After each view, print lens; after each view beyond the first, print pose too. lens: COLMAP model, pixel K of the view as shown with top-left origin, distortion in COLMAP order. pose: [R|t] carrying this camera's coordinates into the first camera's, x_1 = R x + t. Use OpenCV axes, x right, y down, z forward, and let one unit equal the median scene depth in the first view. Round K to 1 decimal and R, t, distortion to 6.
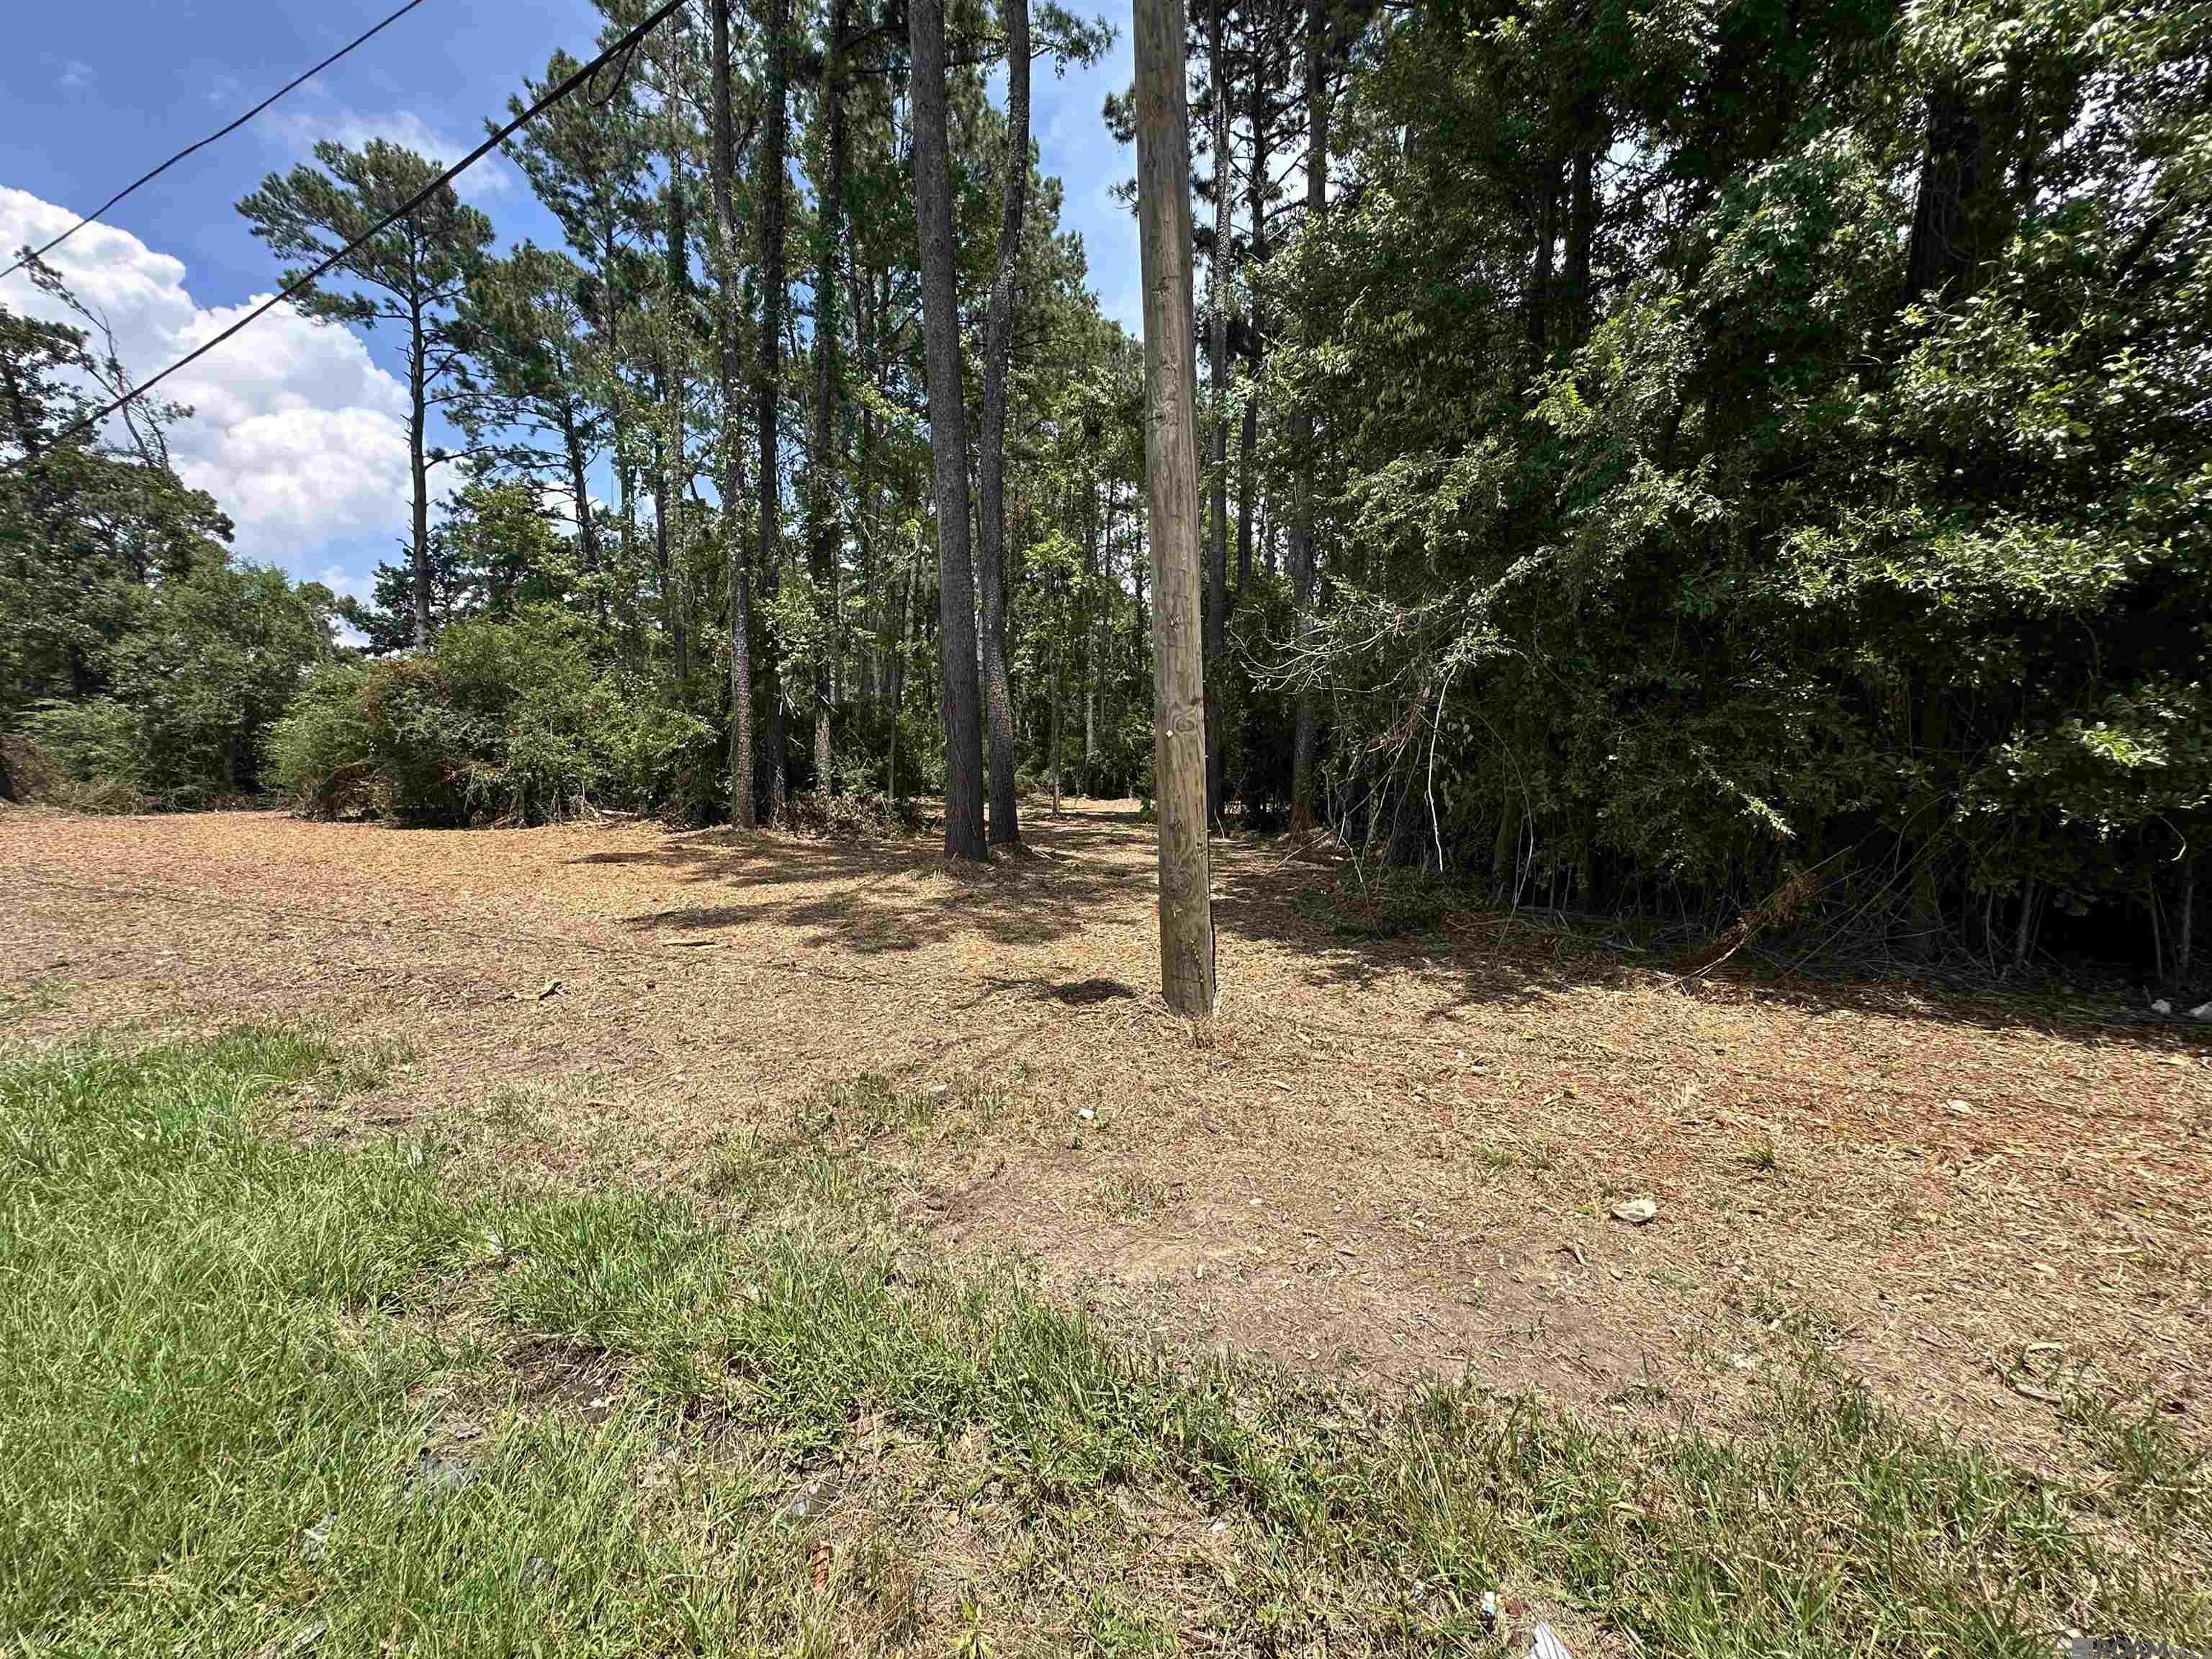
lens RADIAL K [[877.2, 0, 1119.2], [0, 877.2, 824.1], [0, 0, 1]] dist [-0.001747, 0.000462]
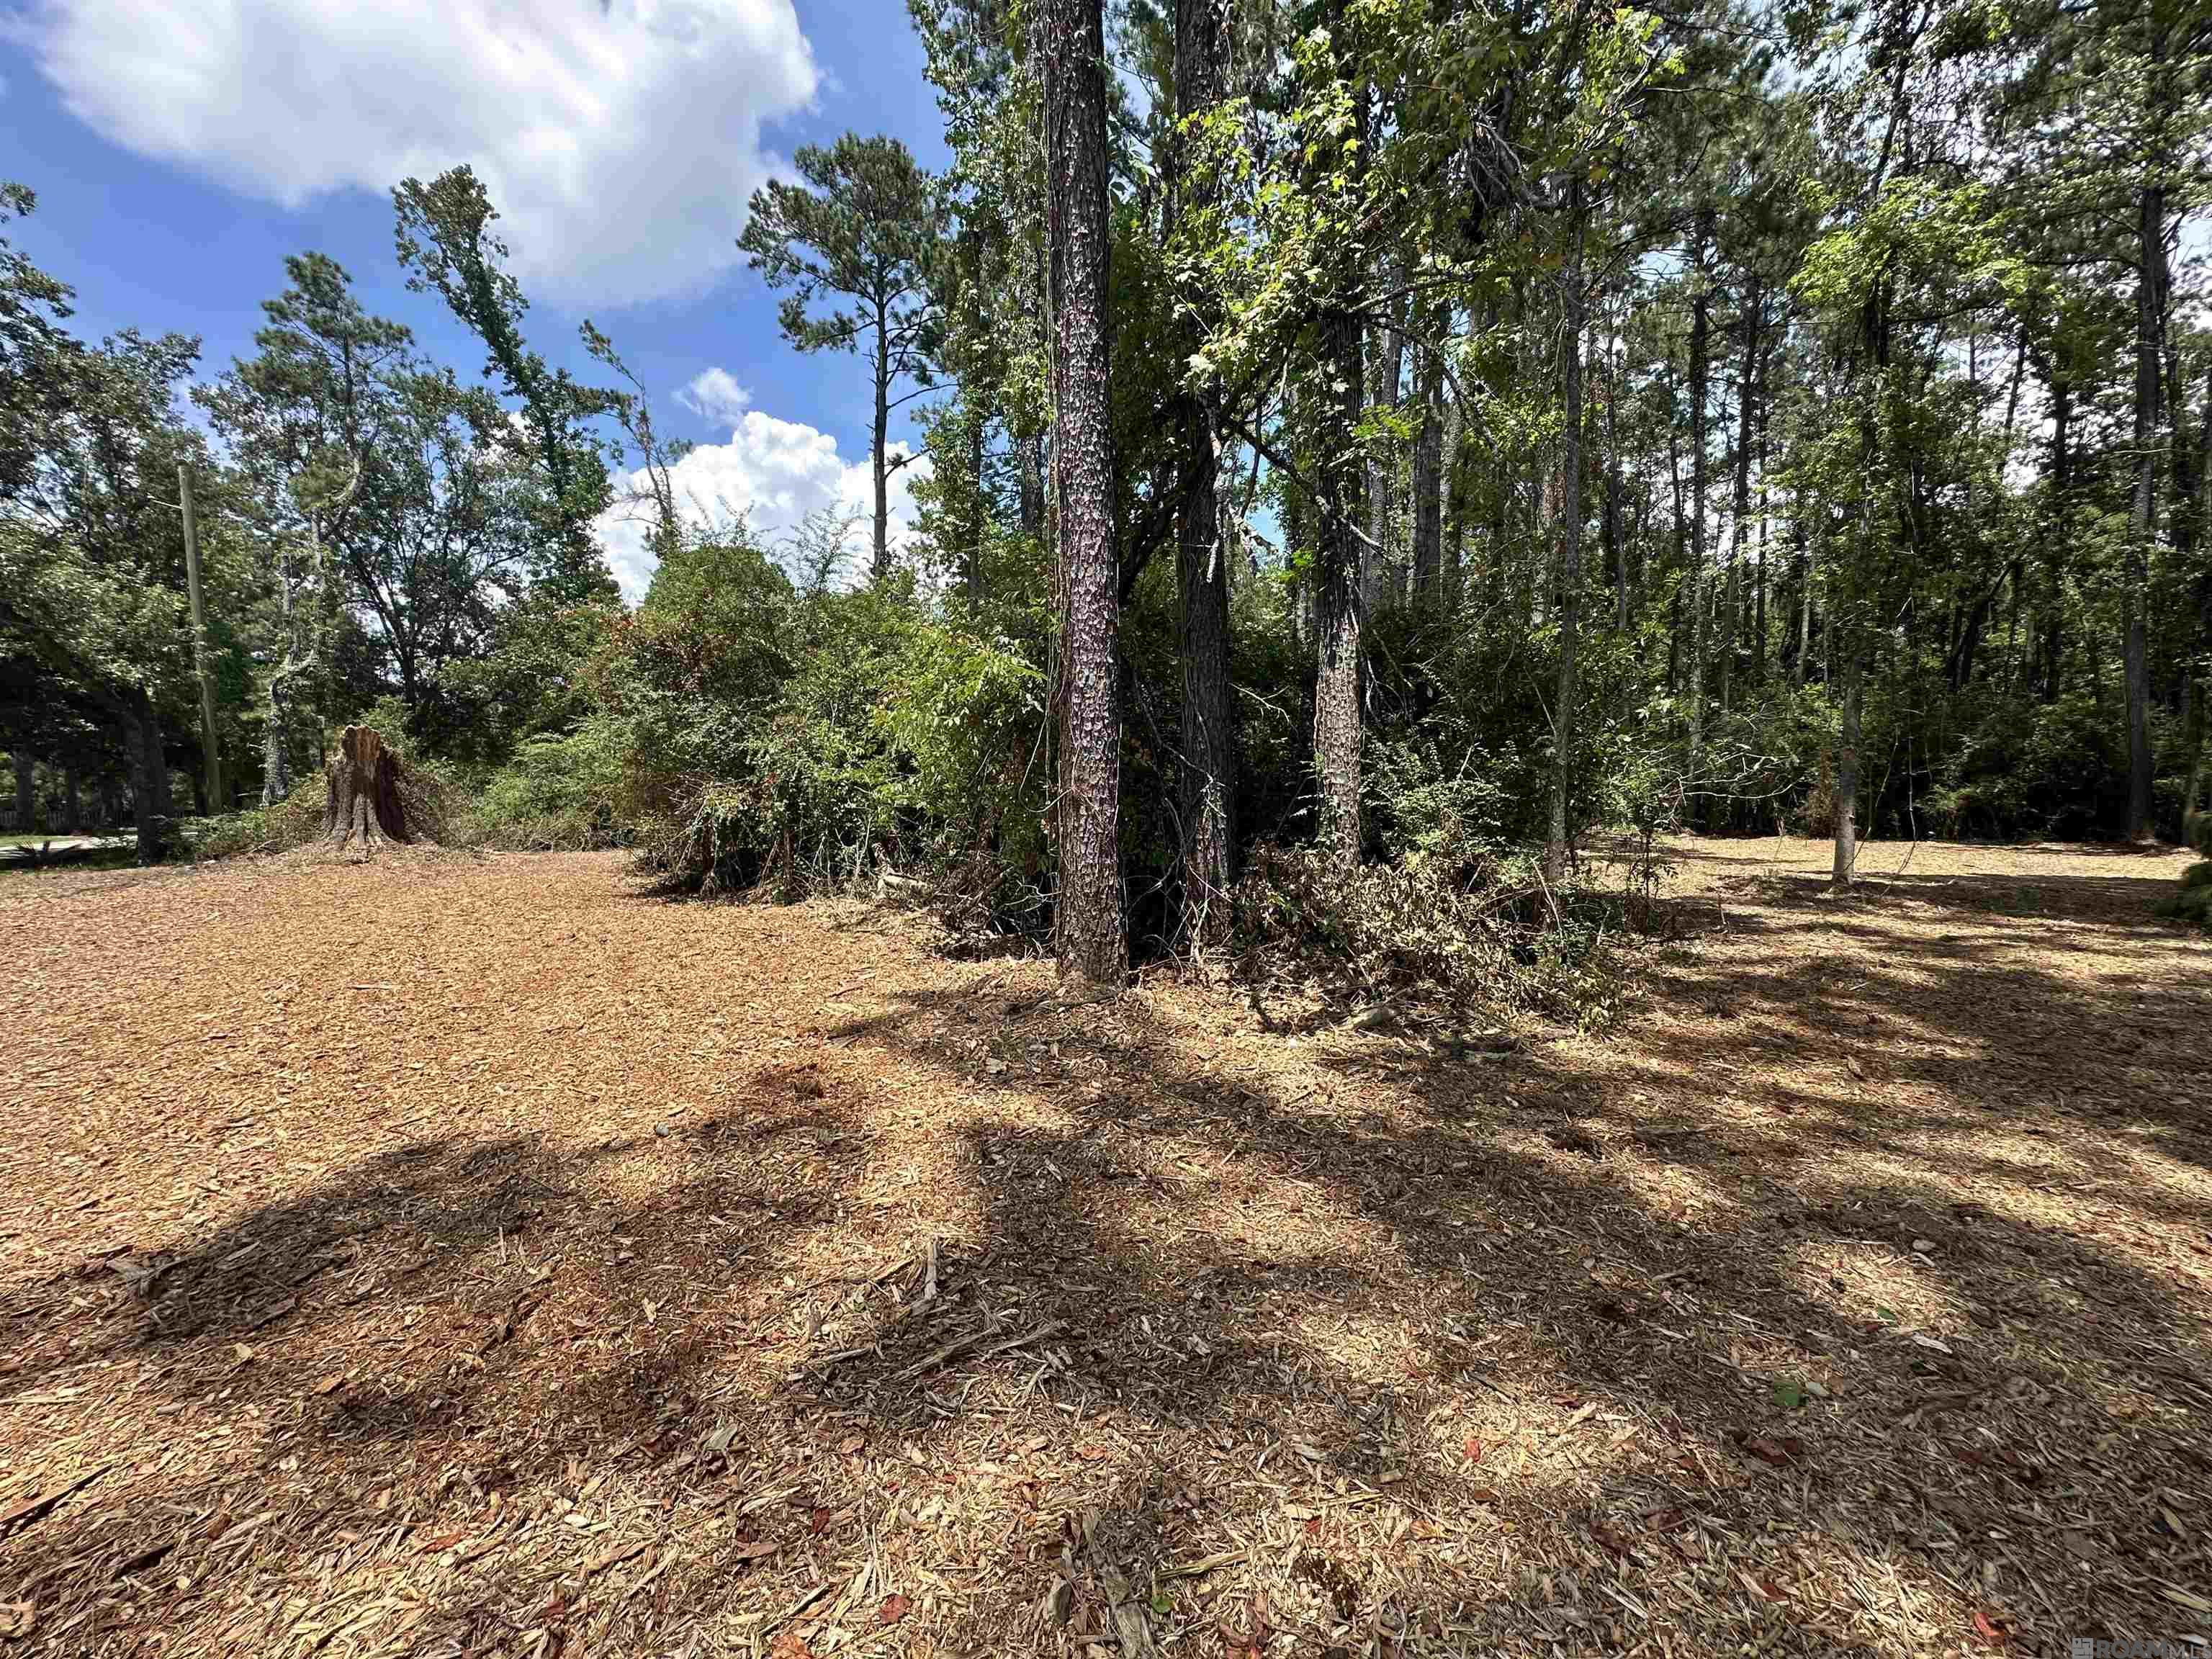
lens RADIAL K [[877.2, 0, 1111.8], [0, 877.2, 825.8], [0, 0, 1]] dist [-0.001747, 0.000462]
pose [[0.865717, 0.001521, -0.500531, -0.167810], [-0.016608, 0.999532, -0.025687, -0.024838], [0.500258, 0.030550, 0.865338, 0.457752]]
